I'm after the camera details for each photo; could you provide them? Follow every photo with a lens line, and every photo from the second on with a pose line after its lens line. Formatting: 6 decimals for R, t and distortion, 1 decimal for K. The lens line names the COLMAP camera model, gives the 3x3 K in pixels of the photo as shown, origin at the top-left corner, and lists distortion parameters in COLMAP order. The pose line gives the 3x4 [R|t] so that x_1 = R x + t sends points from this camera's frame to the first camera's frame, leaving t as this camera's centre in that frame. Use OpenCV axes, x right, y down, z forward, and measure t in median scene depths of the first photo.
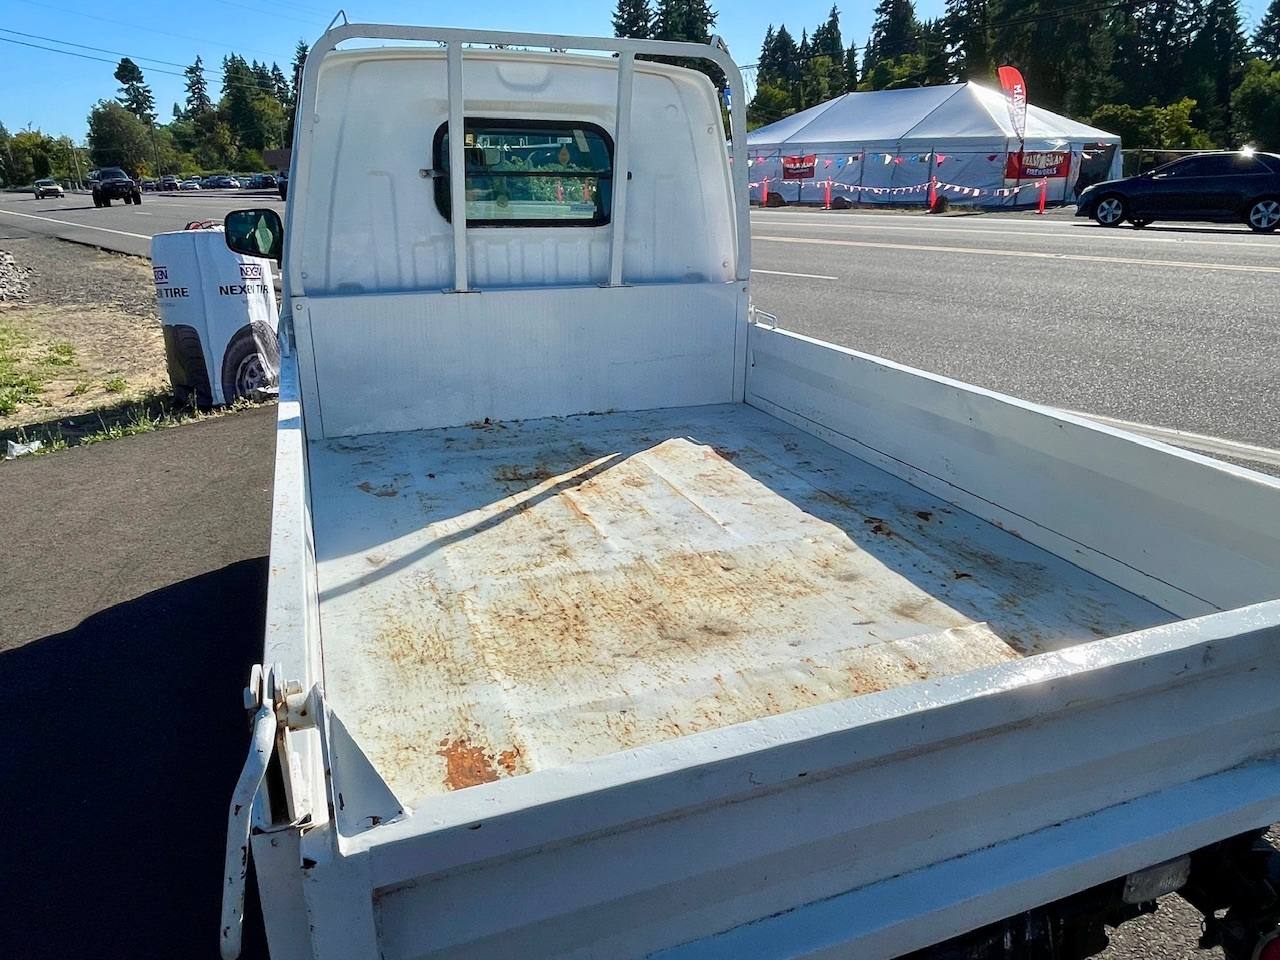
lens RADIAL K [[863.7, 0, 631.5], [0, 863.7, 473.2], [0, 0, 1]] dist [0.001129, 0.002577]
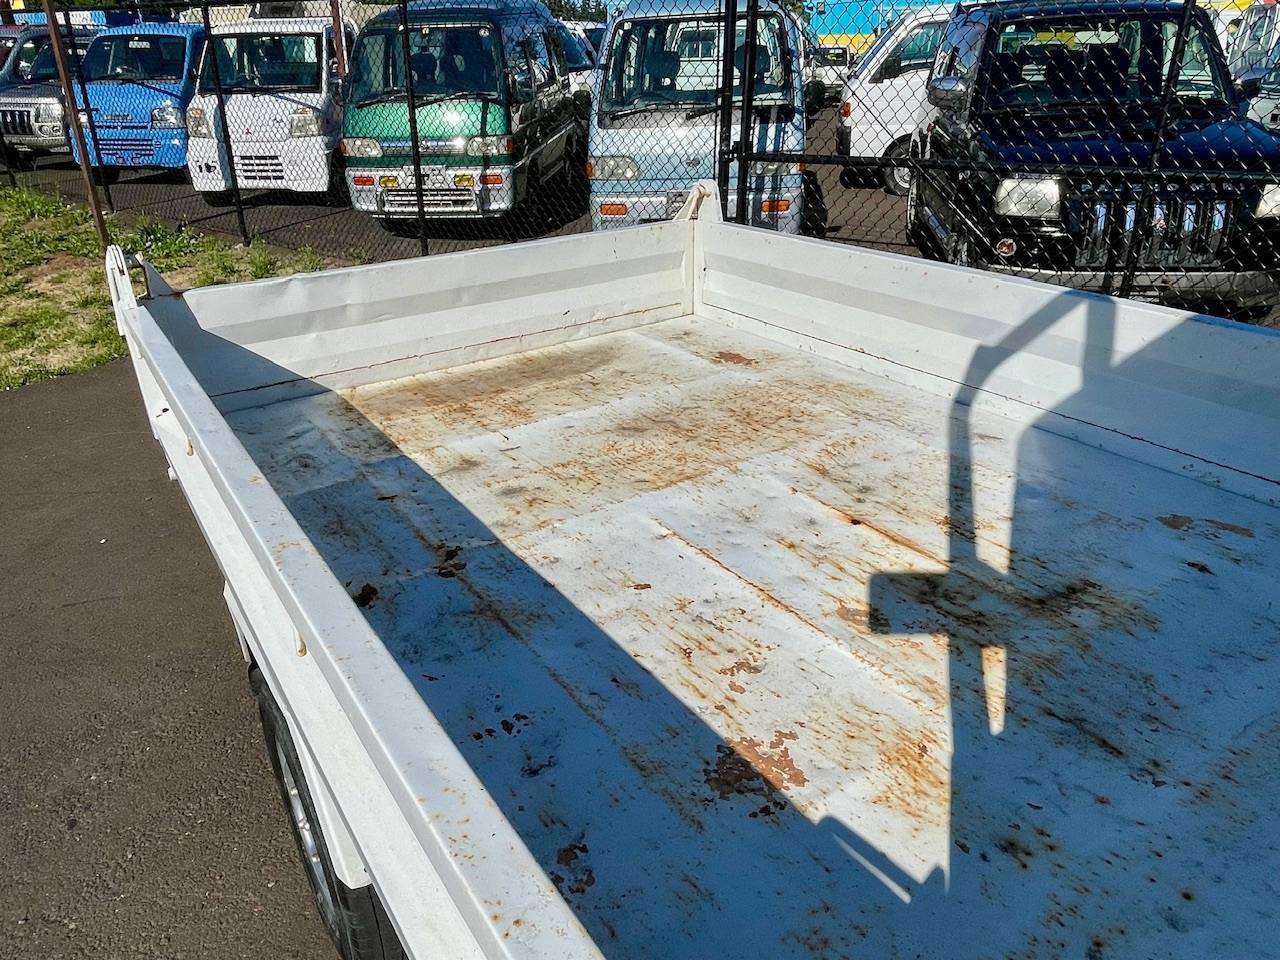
lens RADIAL K [[863.7, 0, 629.6], [0, 863.7, 475.0], [0, 0, 1]] dist [0.001129, 0.002577]
pose [[-0.972349, 0.119978, -0.200355, 0.312441], [-0.052882, 0.722530, 0.689314, -0.541127], [0.227465, 0.680850, -0.696206, 1.669528]]
